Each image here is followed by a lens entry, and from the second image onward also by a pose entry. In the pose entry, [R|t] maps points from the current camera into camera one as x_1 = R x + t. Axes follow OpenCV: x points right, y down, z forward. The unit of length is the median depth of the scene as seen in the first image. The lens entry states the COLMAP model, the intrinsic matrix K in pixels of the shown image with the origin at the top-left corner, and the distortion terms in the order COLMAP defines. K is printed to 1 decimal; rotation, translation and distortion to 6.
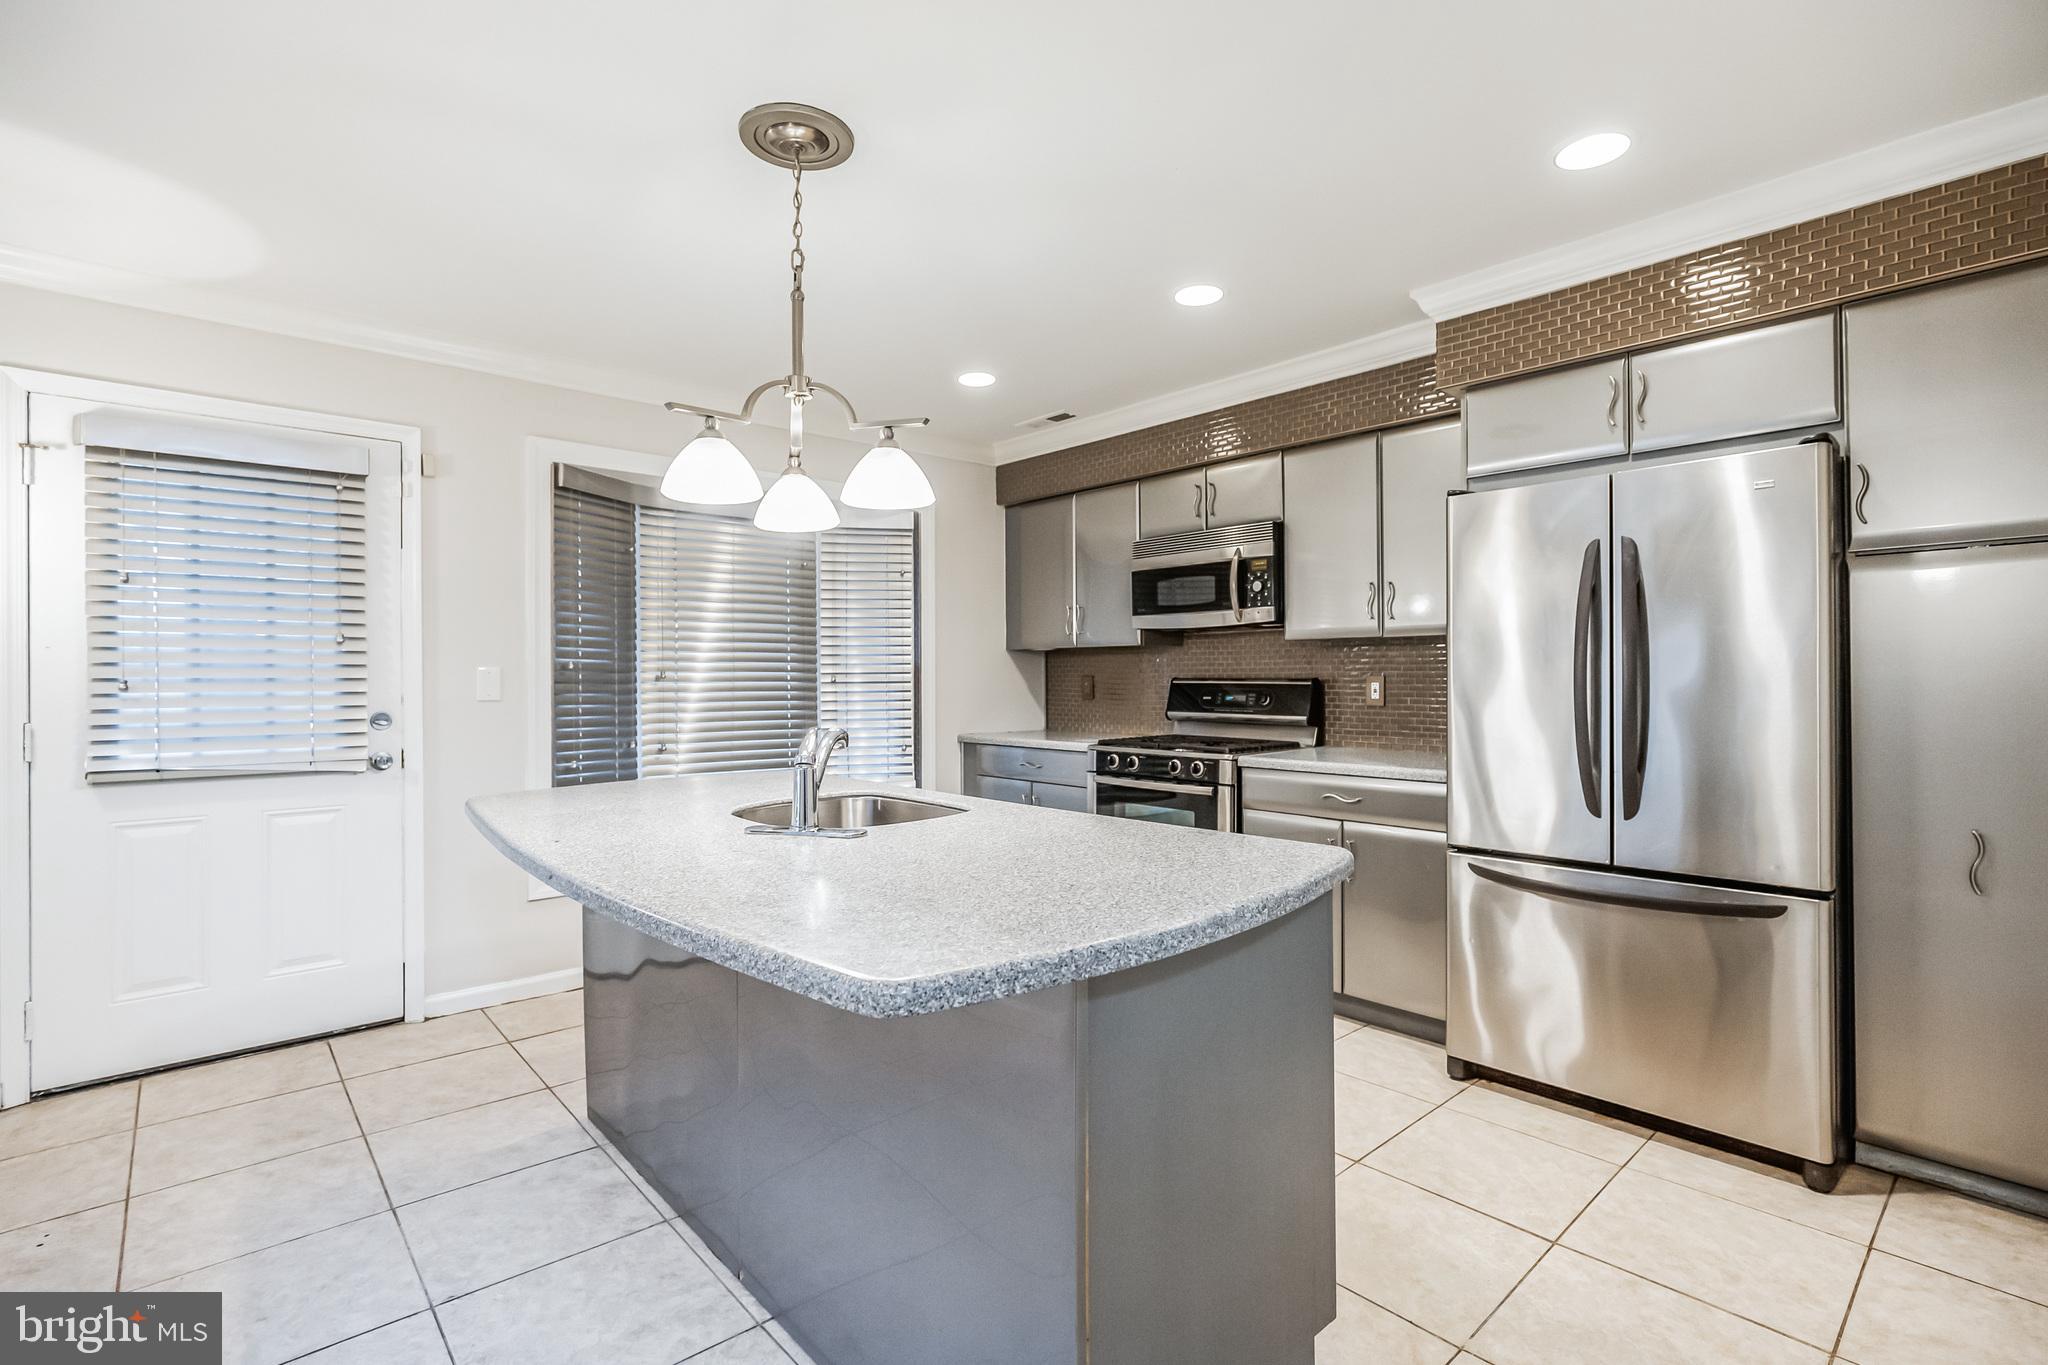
lens RADIAL K [[940.6, 0, 1014.8], [0, 940.6, 676.9], [0, 0, 1]] dist [-0.013405, 0.007855]
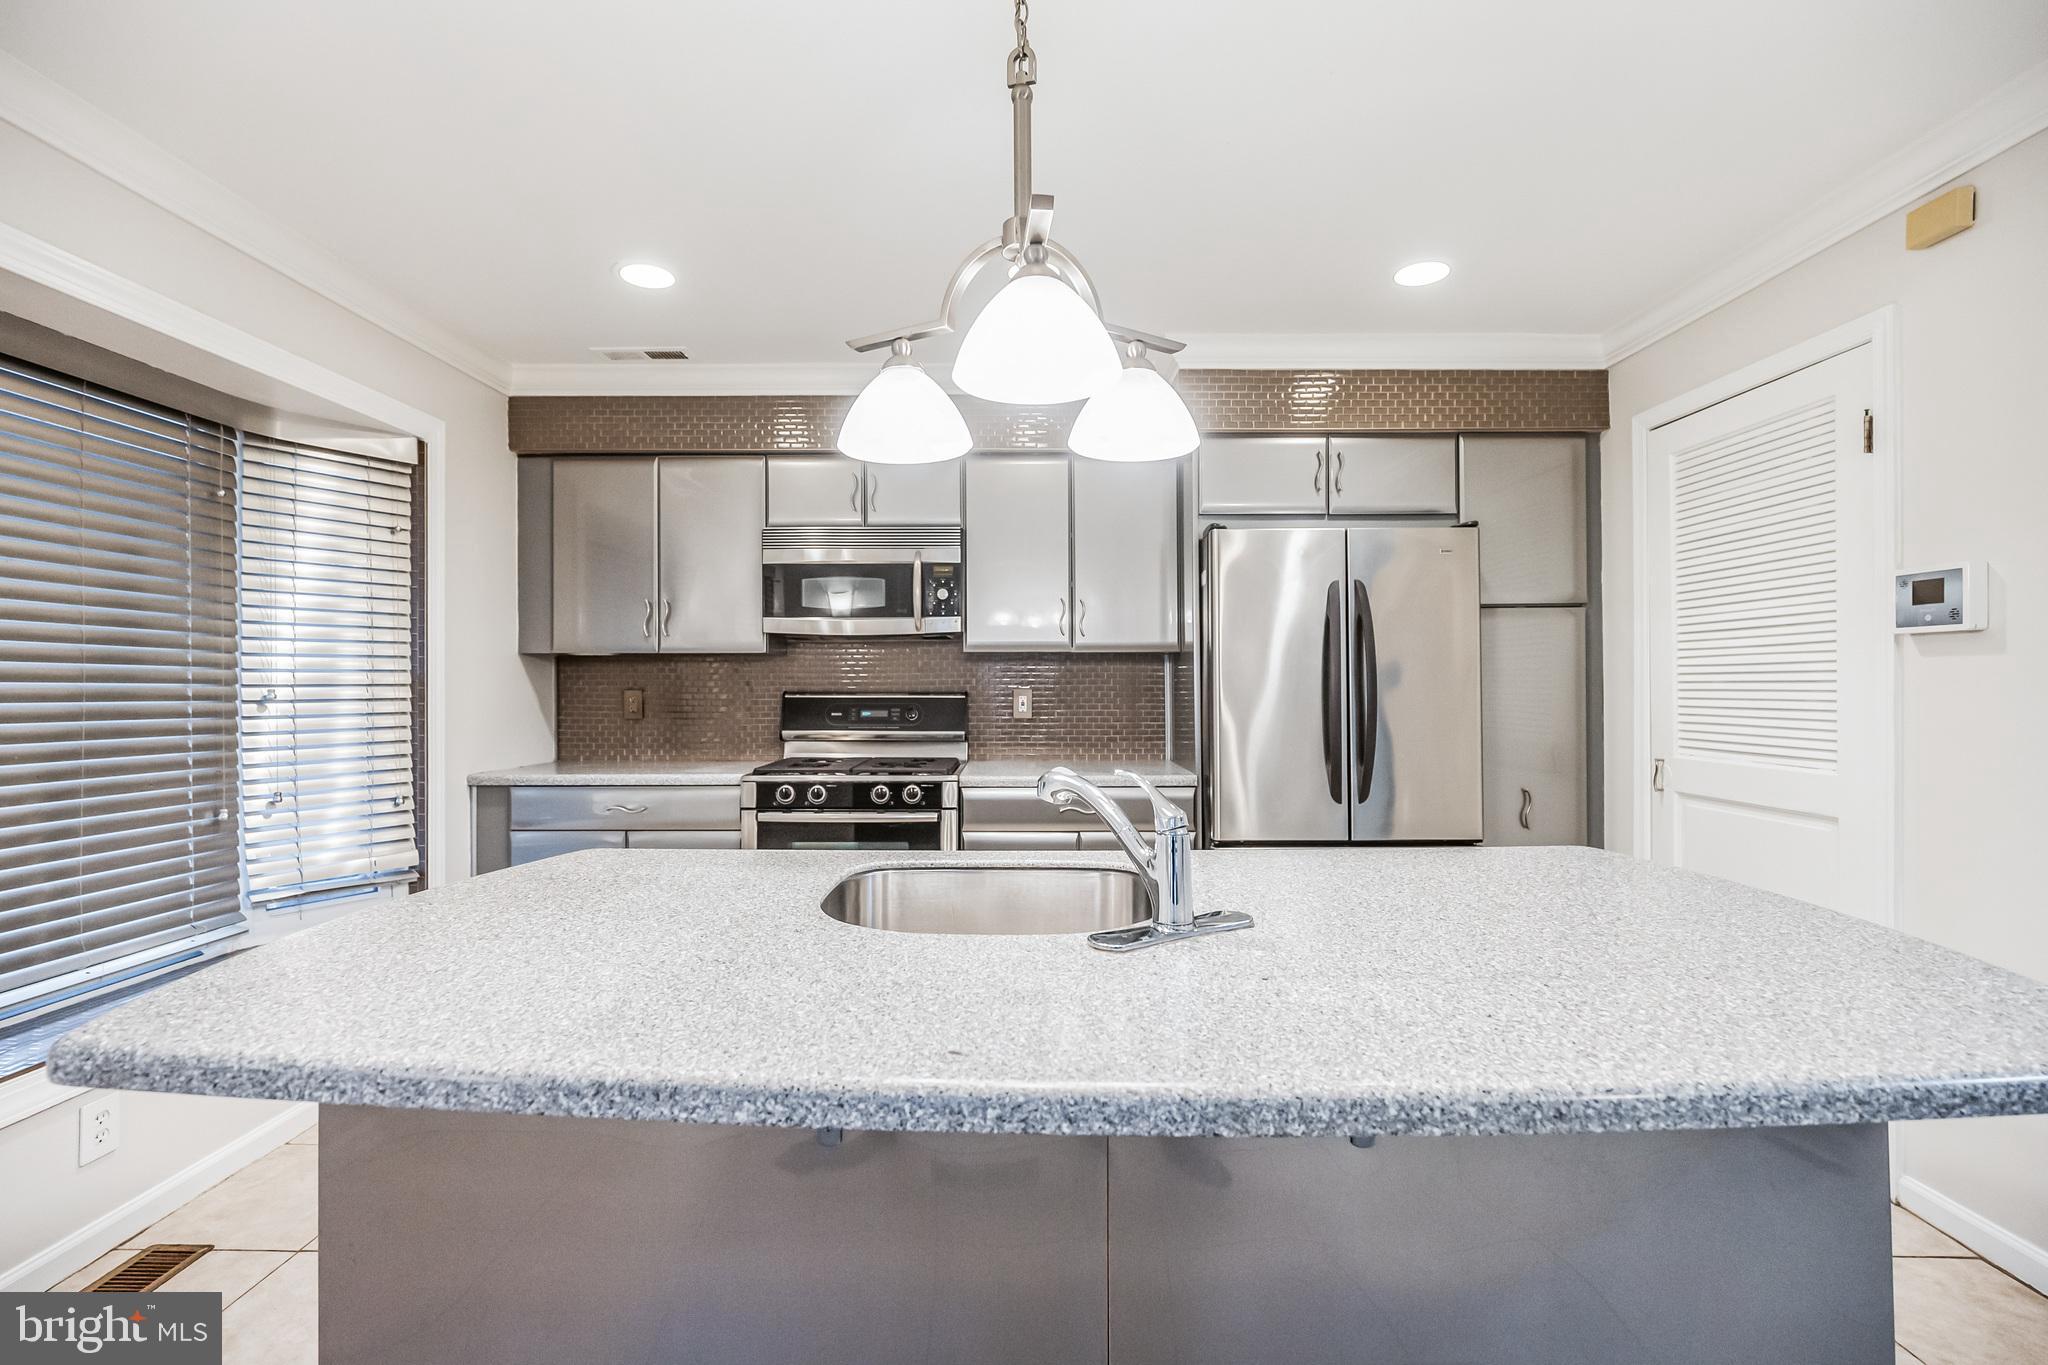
lens RADIAL K [[940.6, 0, 1017.2], [0, 940.6, 683.4], [0, 0, 1]] dist [-0.013405, 0.007855]
pose [[0.669126, 0.003797, 0.743139, -0.447162], [0.001442, 0.999978, -0.006408, -0.001028], [-0.743148, 0.005360, 0.669106, 0.365272]]
